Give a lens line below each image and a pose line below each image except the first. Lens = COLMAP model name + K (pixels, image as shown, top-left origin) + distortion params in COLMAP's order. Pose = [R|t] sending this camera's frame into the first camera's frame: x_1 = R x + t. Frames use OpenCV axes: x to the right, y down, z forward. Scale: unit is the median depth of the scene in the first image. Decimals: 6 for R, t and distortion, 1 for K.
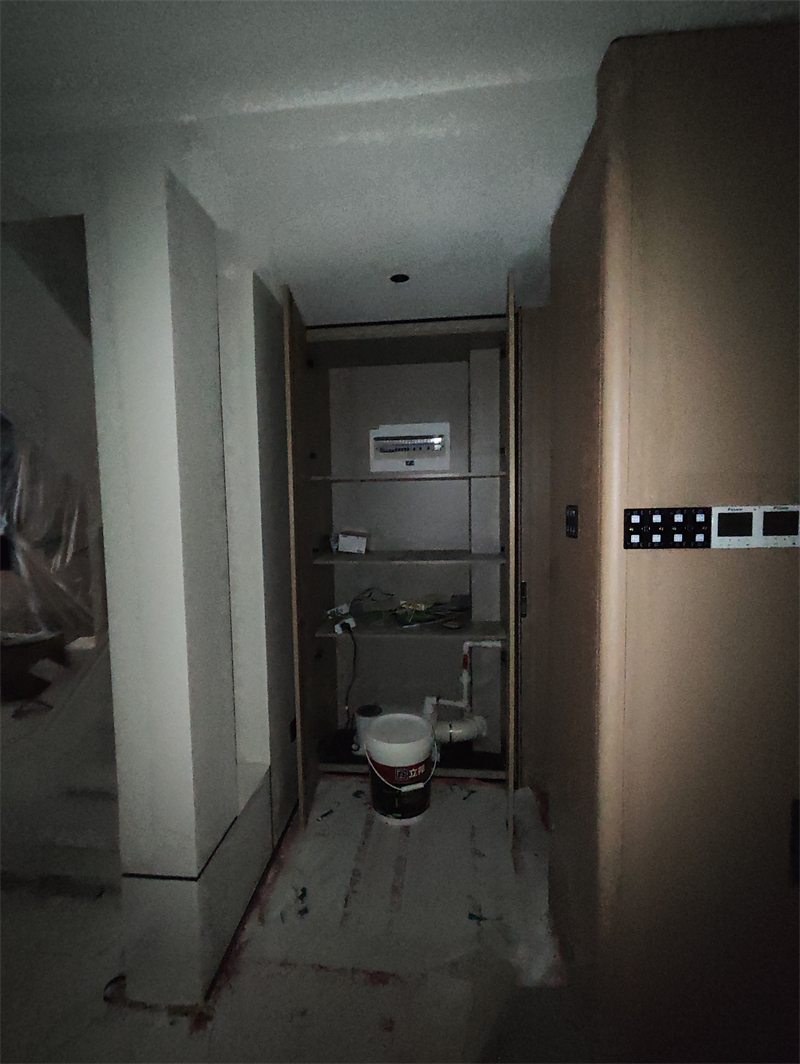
lens RADIAL K [[486.4, 0, 394.6], [0, 486.4, 536.1], [0, 0, 1]] dist [-0.002230, 0.000342]
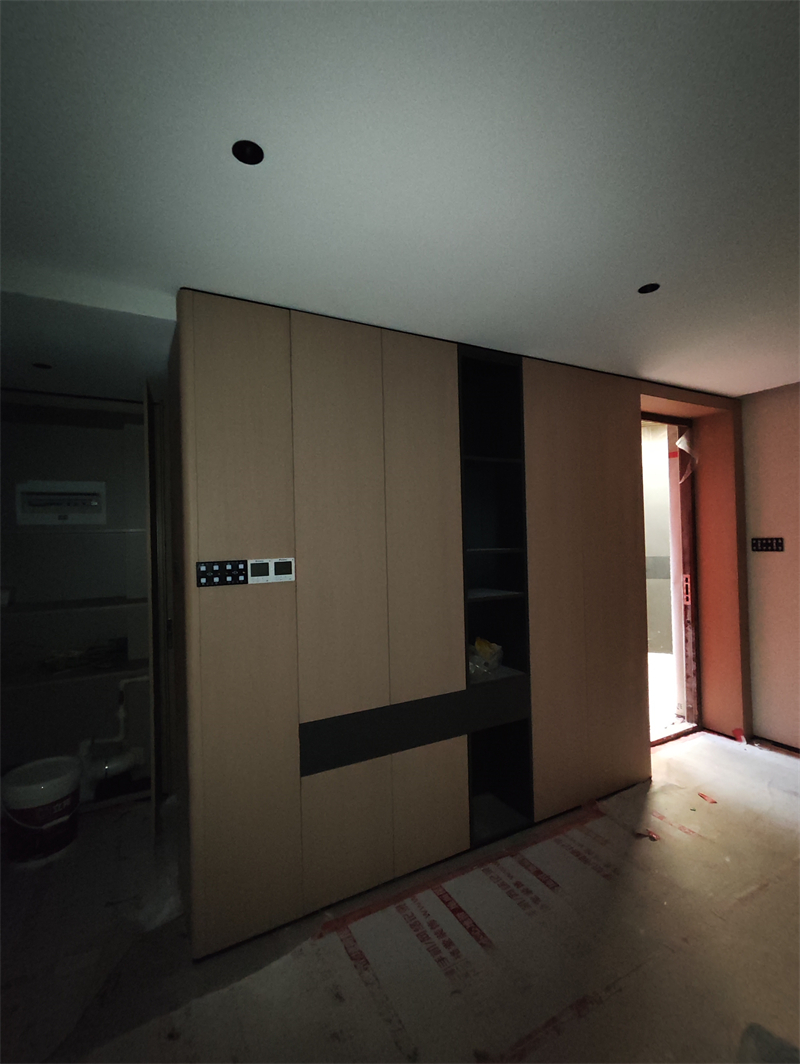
lens RADIAL K [[486.4, 0, 405.3], [0, 486.4, 533.8], [0, 0, 1]] dist [-0.002230, 0.000342]
pose [[0.828463, 0.004822, 0.560023, 0.071418], [0.046762, 0.995876, -0.077751, 0.004016], [-0.558088, 0.090602, 0.824821, -0.366988]]
